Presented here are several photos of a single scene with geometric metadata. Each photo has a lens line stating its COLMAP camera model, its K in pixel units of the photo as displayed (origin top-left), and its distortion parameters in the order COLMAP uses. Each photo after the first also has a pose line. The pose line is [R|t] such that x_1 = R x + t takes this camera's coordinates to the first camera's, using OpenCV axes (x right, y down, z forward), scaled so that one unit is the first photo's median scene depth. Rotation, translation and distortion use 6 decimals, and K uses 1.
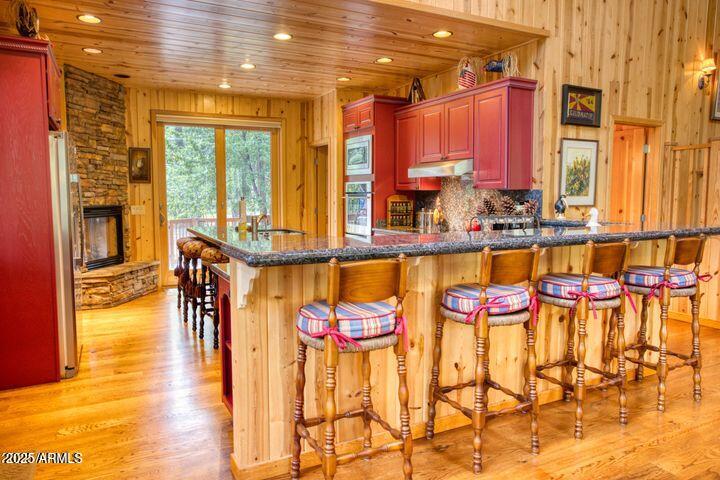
lens RADIAL K [[517.2, 0, 358.7], [0, 517.2, 241.2], [0, 0, 1]] dist [0.042329, -0.004071]
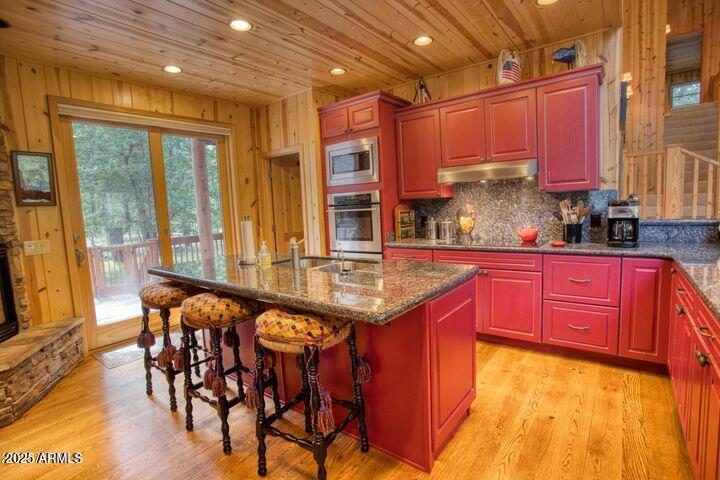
lens RADIAL K [[349.5, 0, 364.8], [0, 349.5, 241.5], [0, 0, 1]] dist [-0.020753, 0.006426]
pose [[0.900724, -0.089916, 0.424984, -0.236862], [0.088295, 0.995816, 0.023556, -0.041184], [-0.425324, 0.016307, 0.904894, 0.433941]]
